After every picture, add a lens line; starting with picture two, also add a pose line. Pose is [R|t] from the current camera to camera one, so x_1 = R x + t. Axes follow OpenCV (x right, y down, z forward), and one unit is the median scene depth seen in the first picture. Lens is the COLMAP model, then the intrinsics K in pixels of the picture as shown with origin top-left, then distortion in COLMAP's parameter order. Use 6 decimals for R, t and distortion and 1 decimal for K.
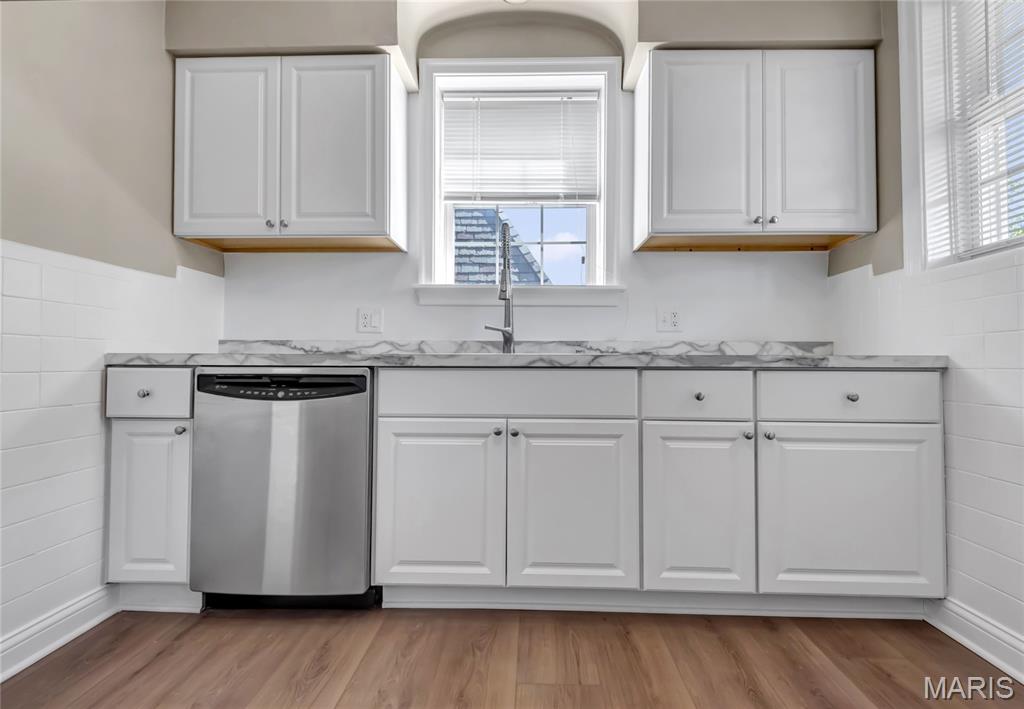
lens RADIAL K [[495.0, 0, 514.8], [0, 495.0, 349.5], [0, 0, 1]] dist [0.010831, -0.001357]
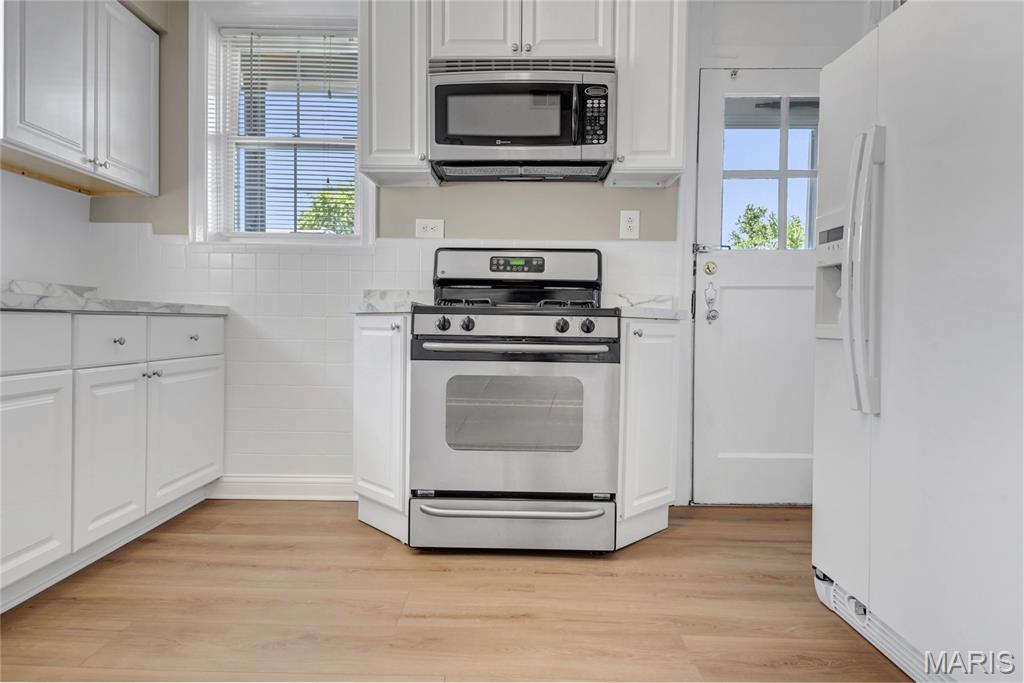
lens RADIAL K [[615.7, 0, 511.8], [0, 615.7, 342.7], [0, 0, 1]] dist [0.002636, -0.002407]
pose [[-0.021222, -0.036736, 0.999100, -0.884510], [-0.049944, 0.998116, 0.035639, 0.013616], [-0.998527, -0.049143, -0.023017, 0.228933]]
